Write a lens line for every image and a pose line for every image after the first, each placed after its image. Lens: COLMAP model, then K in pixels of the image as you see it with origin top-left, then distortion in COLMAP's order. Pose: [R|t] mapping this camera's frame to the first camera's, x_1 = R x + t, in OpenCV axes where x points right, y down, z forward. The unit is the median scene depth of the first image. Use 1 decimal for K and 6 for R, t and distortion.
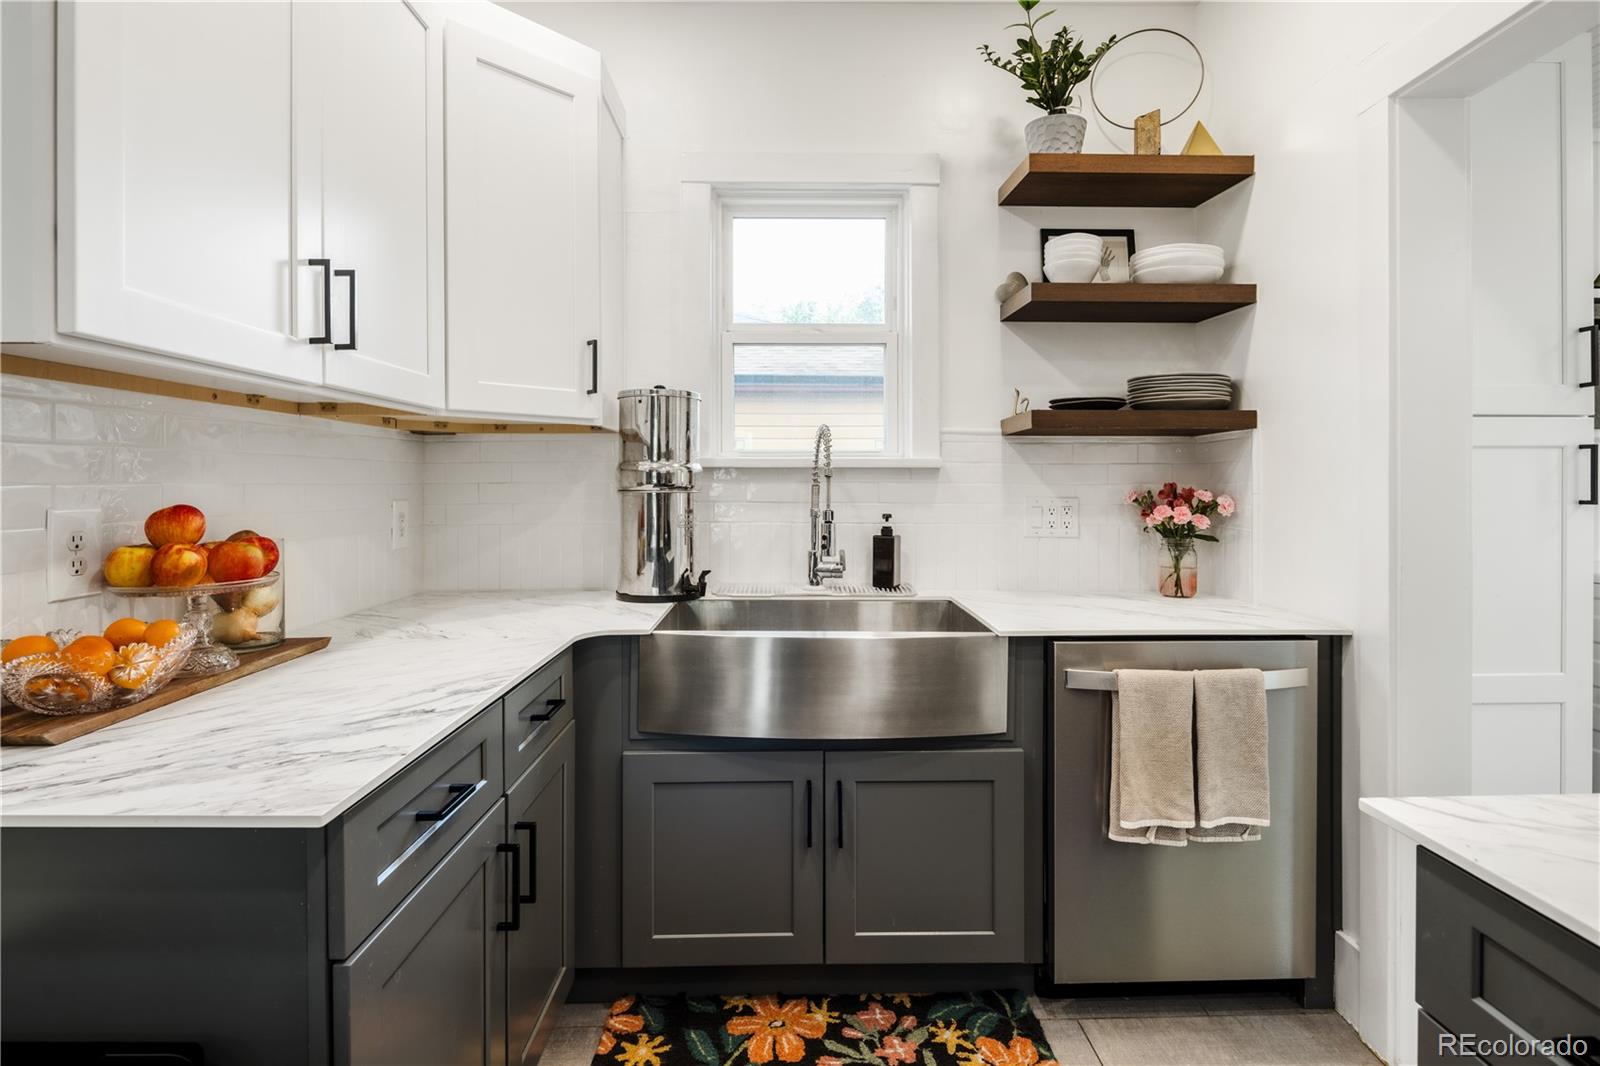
lens RADIAL K [[778.6, 0, 796.7], [0, 778.6, 484.2], [0, 0, 1]] dist [0.002158, -0.000152]
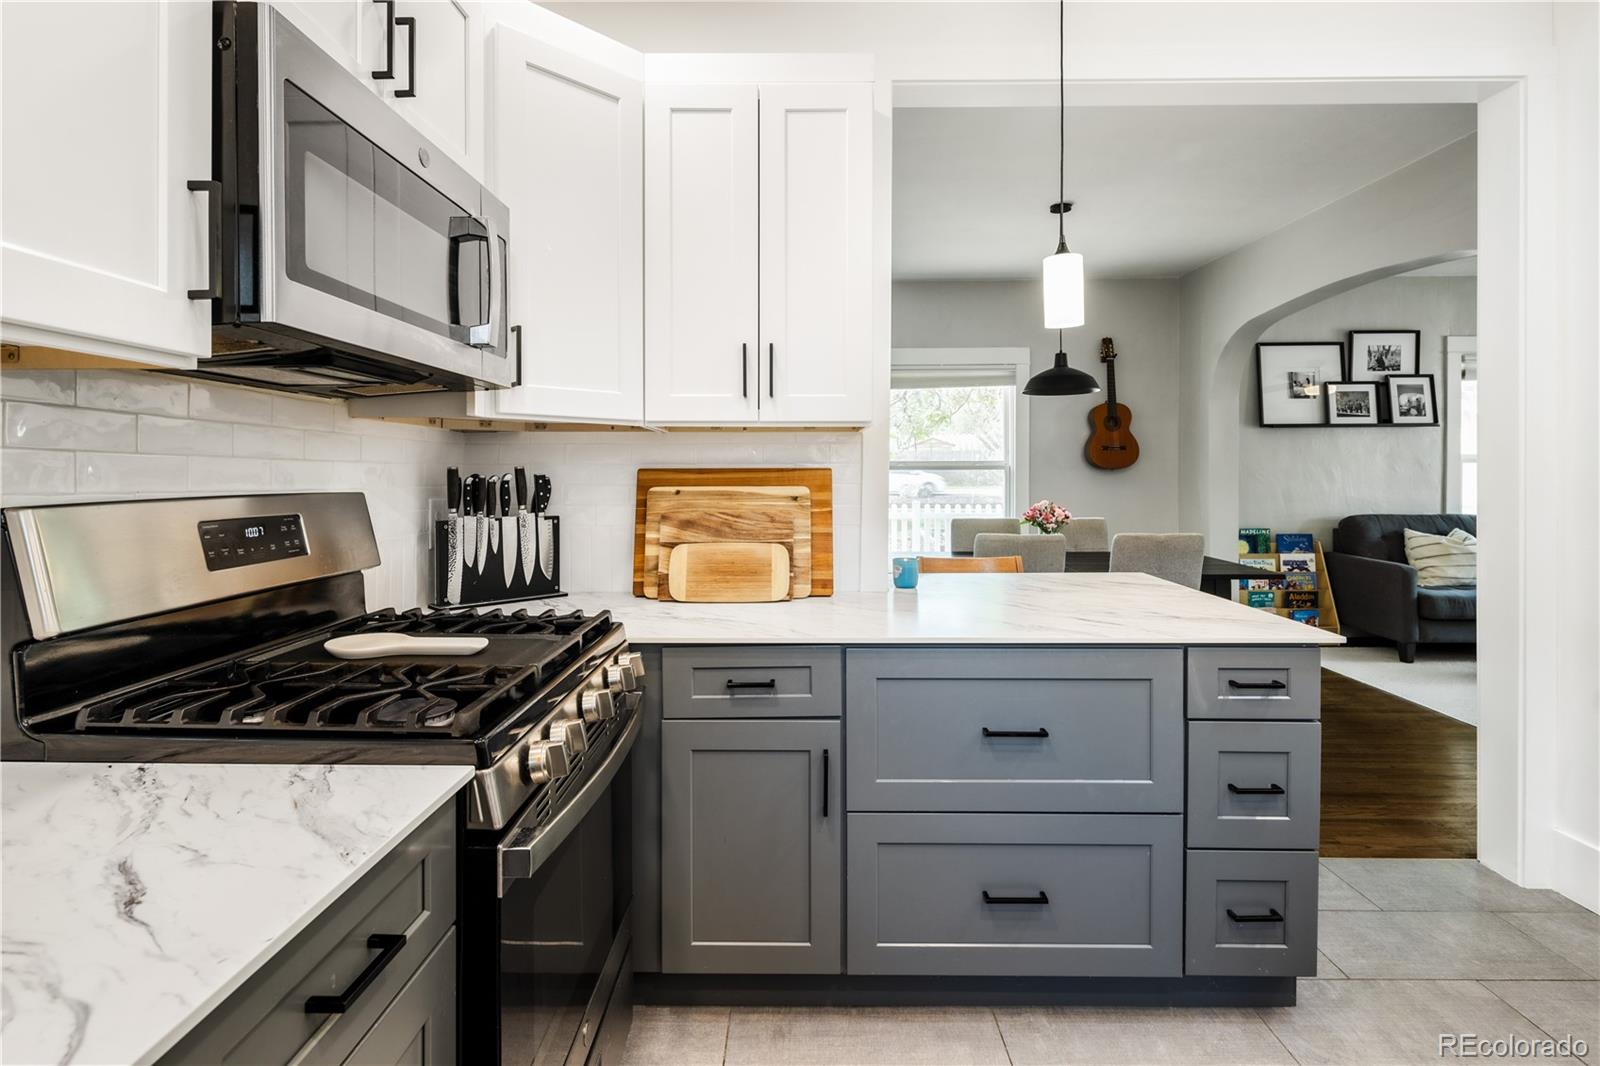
lens RADIAL K [[766.2, 0, 798.3], [0, 766.2, 474.9], [0, 0, 1]] dist [0.001622, -0.000176]
pose [[-0.999411, 0.001395, 0.034299, 0.075663], [0.001498, 0.999994, 0.002976, -0.008531], [-0.034295, 0.003025, -0.999407, 0.566767]]
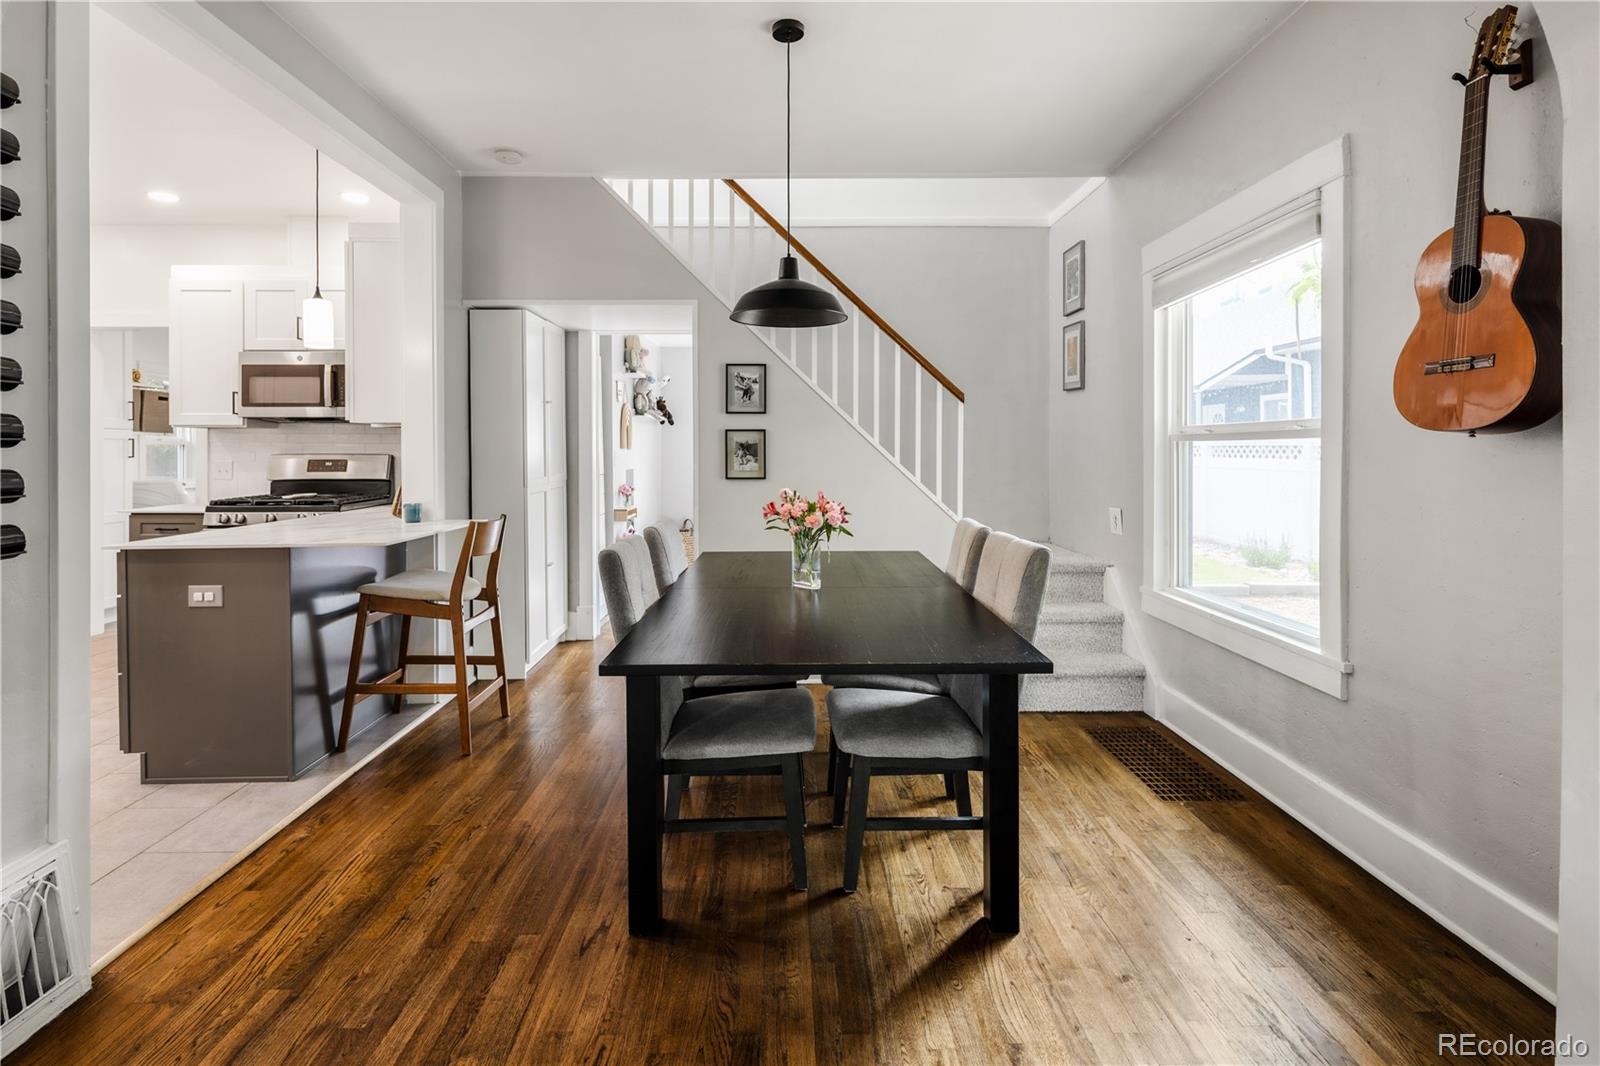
lens RADIAL K [[773.4, 0, 797.7], [0, 773.4, 450.1], [0, 0, 1]] dist [0.003045, 0.000389]
pose [[-0.006341, -0.000577, 0.999980, -1.745403], [0.001746, 0.999998, 0.000588, -0.001398], [-0.999978, 0.001750, -0.006340, -1.370800]]
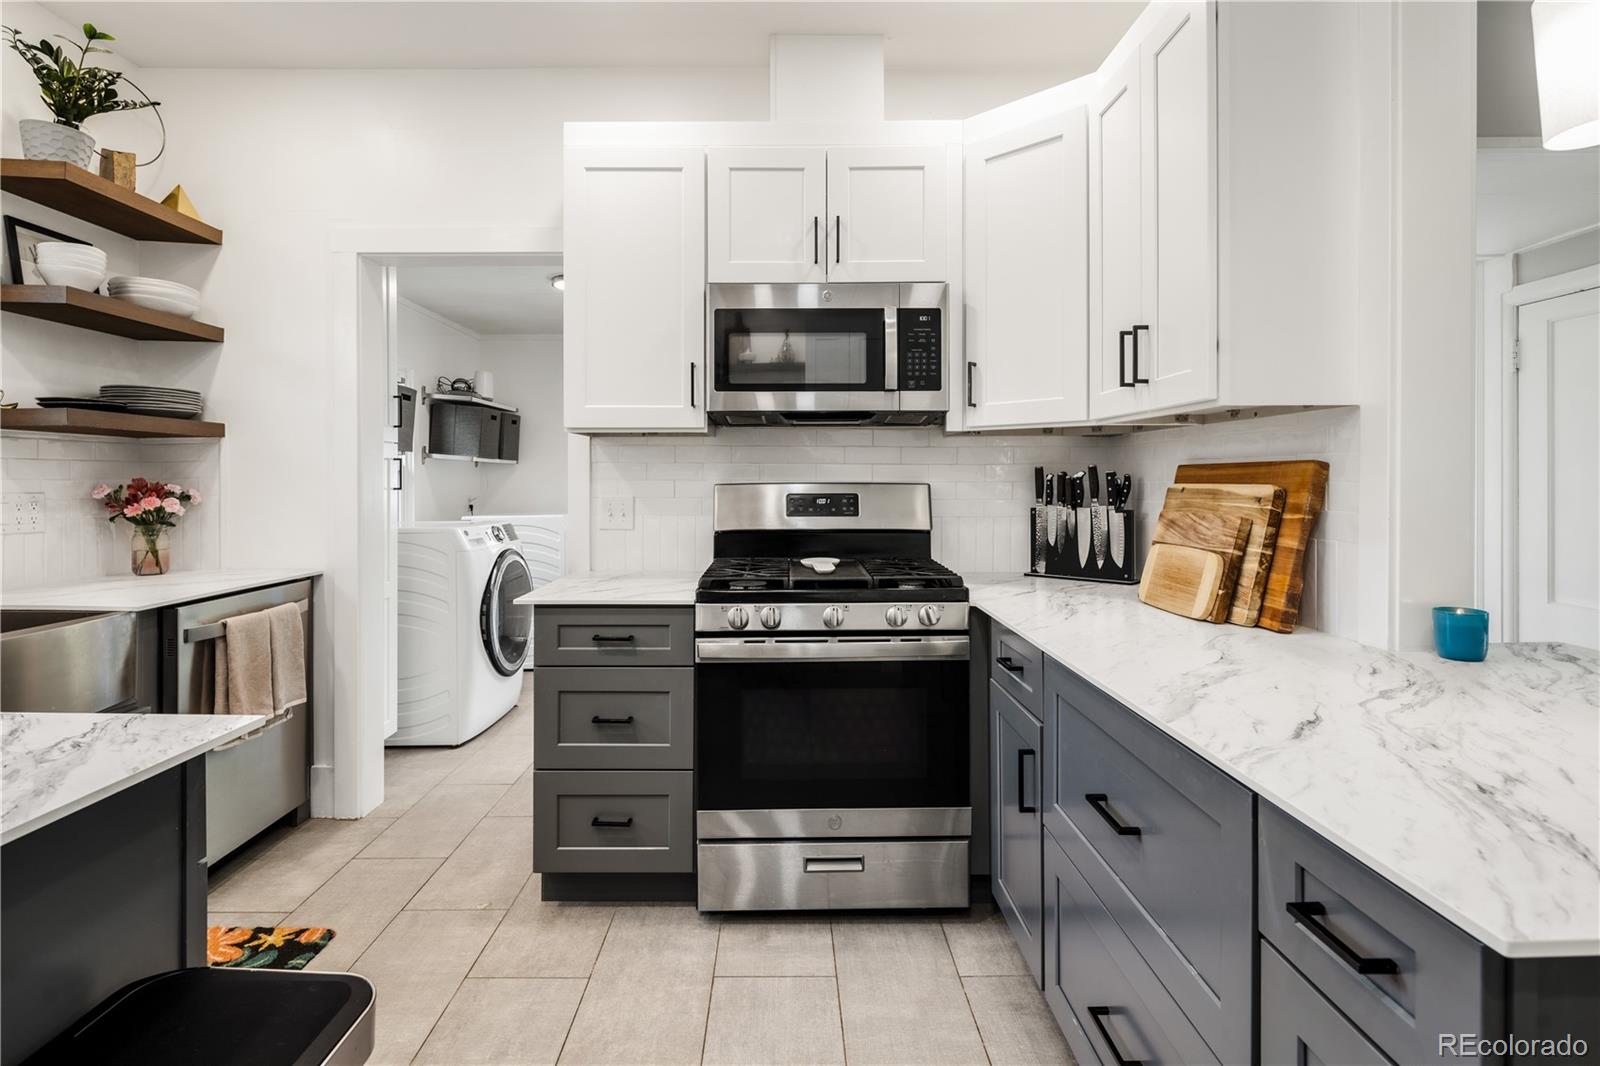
lens RADIAL K [[778.6, 0, 796.7], [0, 778.6, 484.2], [0, 0, 1]] dist [0.002158, -0.000152]
pose [[0.011691, -0.005050, 0.999919, -0.703921], [0.003083, 0.999983, 0.005015, 0.004375], [-0.999927, 0.003024, 0.011706, 0.010898]]
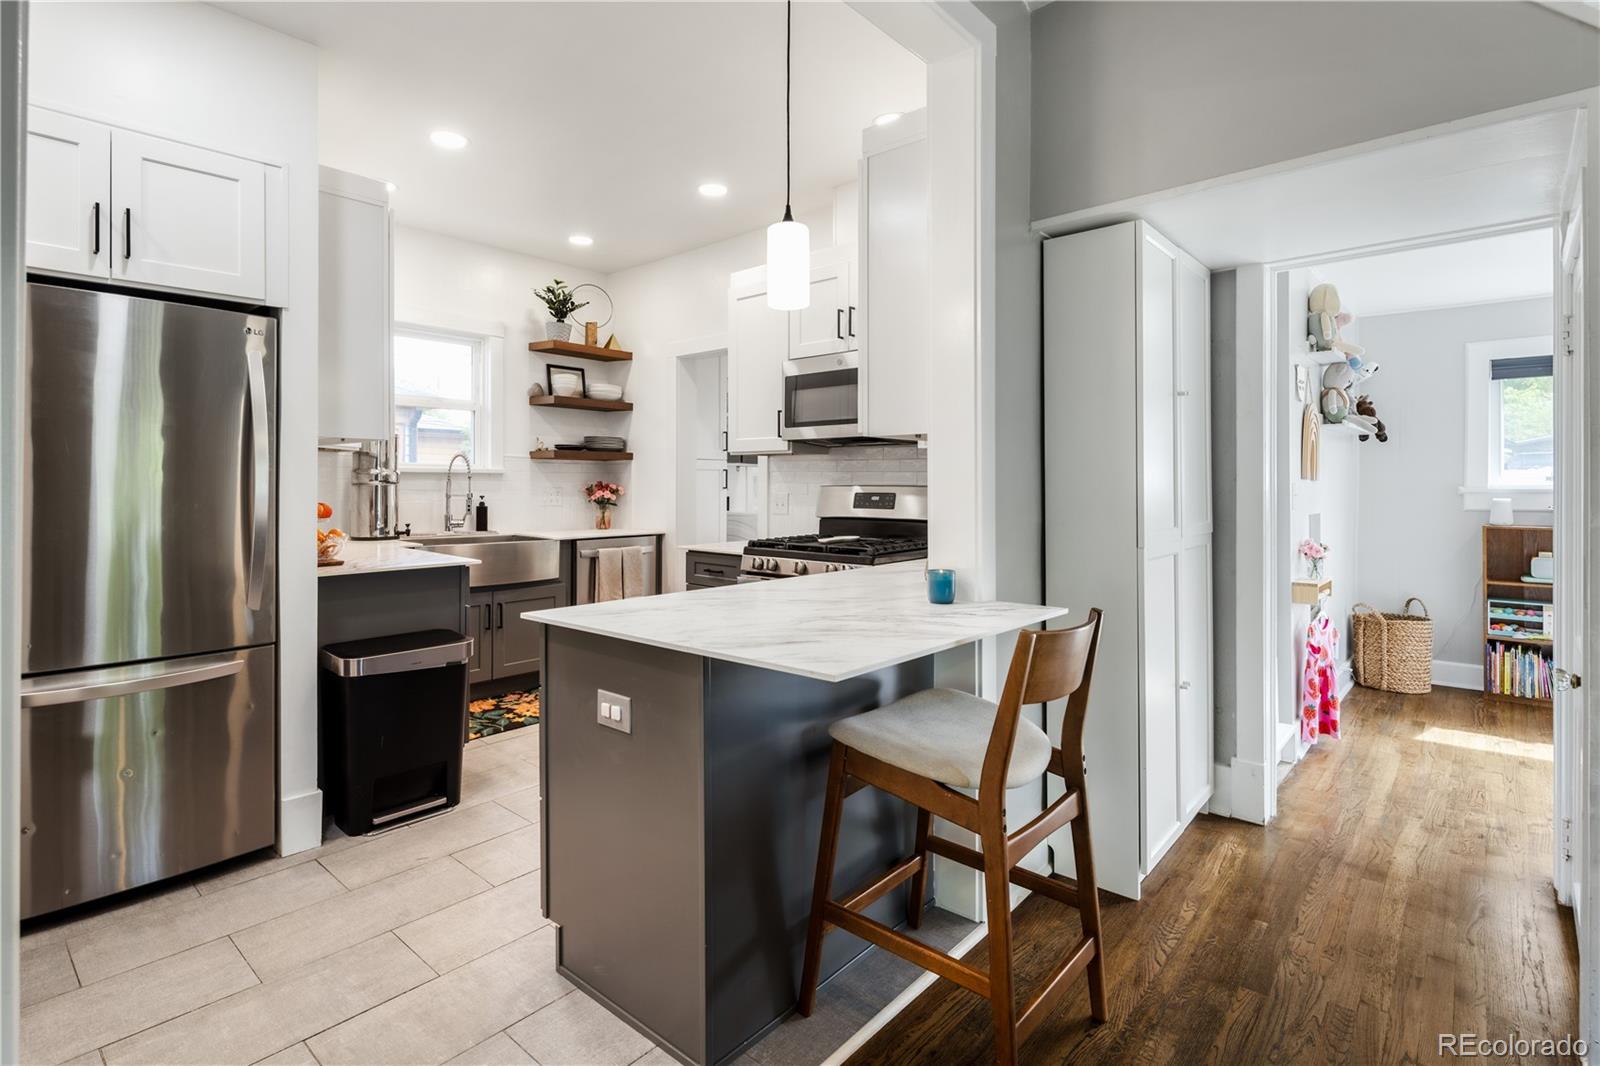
lens RADIAL K [[778.6, 0, 796.7], [0, 778.6, 484.2], [0, 0, 1]] dist [0.002158, -0.000152]
pose [[0.672749, 0.000837, 0.739871, -0.899142], [-0.001737, 0.999998, 0.000448, 0.005443], [-0.739869, -0.001587, 0.672749, -1.067163]]
